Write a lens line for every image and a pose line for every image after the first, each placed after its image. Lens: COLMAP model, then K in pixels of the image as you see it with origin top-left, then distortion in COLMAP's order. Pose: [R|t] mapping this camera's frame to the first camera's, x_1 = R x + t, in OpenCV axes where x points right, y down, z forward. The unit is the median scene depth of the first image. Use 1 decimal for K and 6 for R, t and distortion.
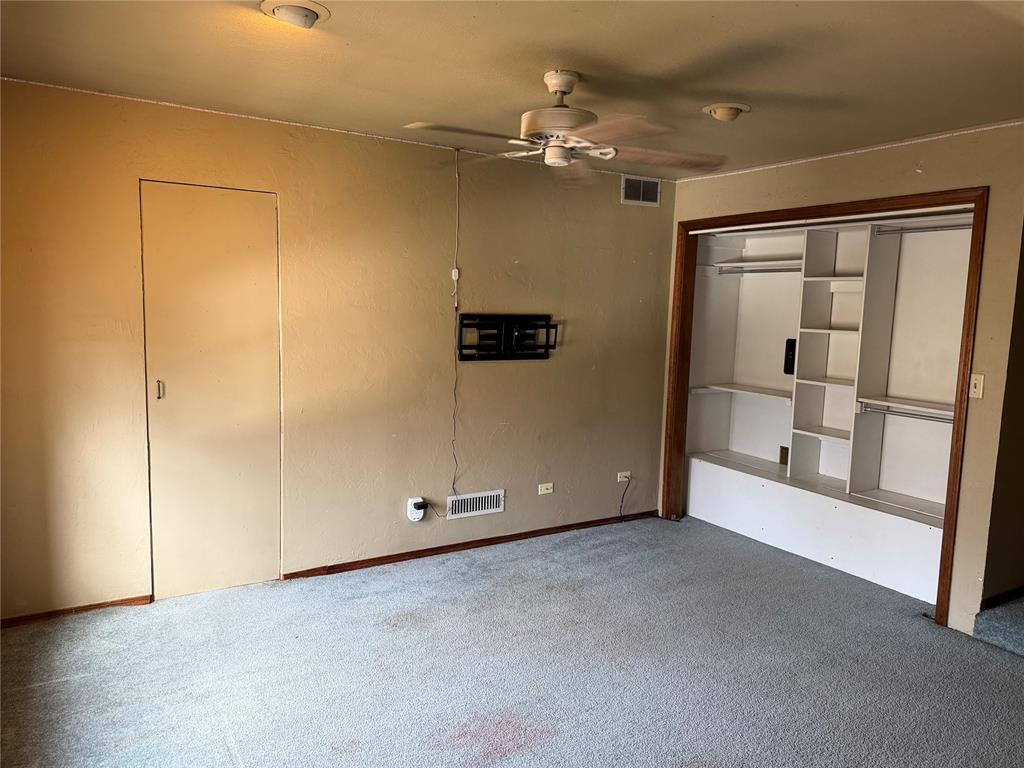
lens RADIAL K [[721.9, 0, 512.0], [0, 721.9, 384.0], [0, 0, 1]] dist [0.161309, -0.228404]
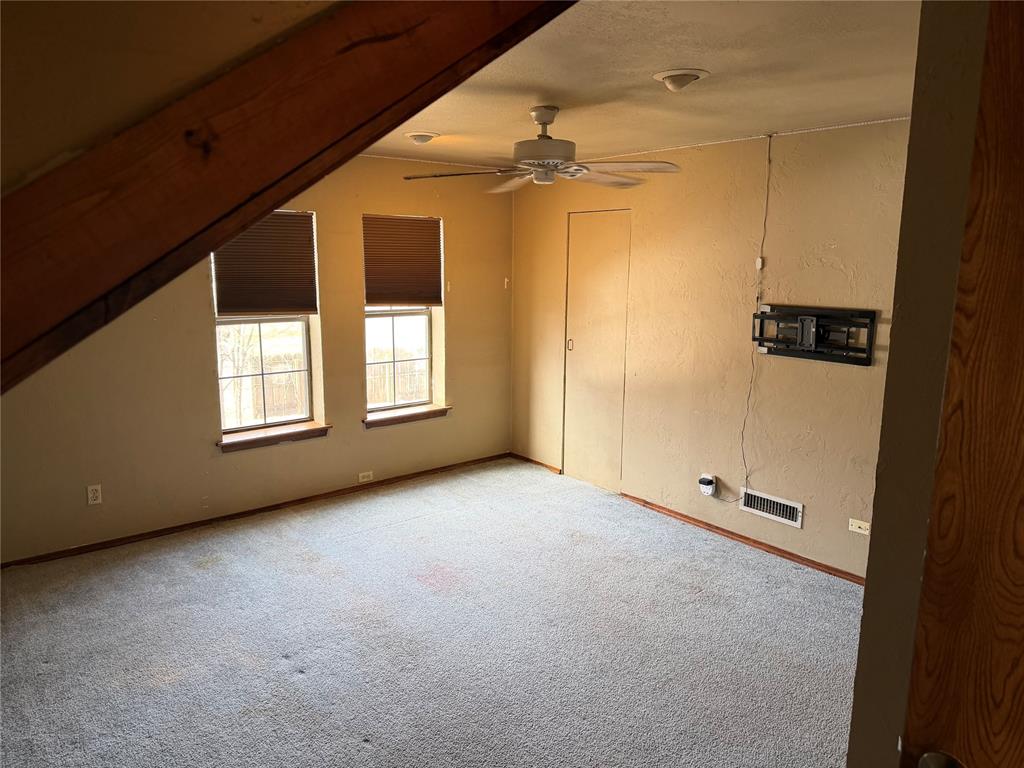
lens RADIAL K [[721.9, 0, 512.0], [0, 721.9, 384.0], [0, 0, 1]] dist [0.161309, -0.228404]
pose [[0.130593, 0.146407, -0.980566, 0.856202], [-0.121771, 0.983917, 0.130690, -0.079071], [0.983929, 0.102338, 0.146321, 0.532112]]
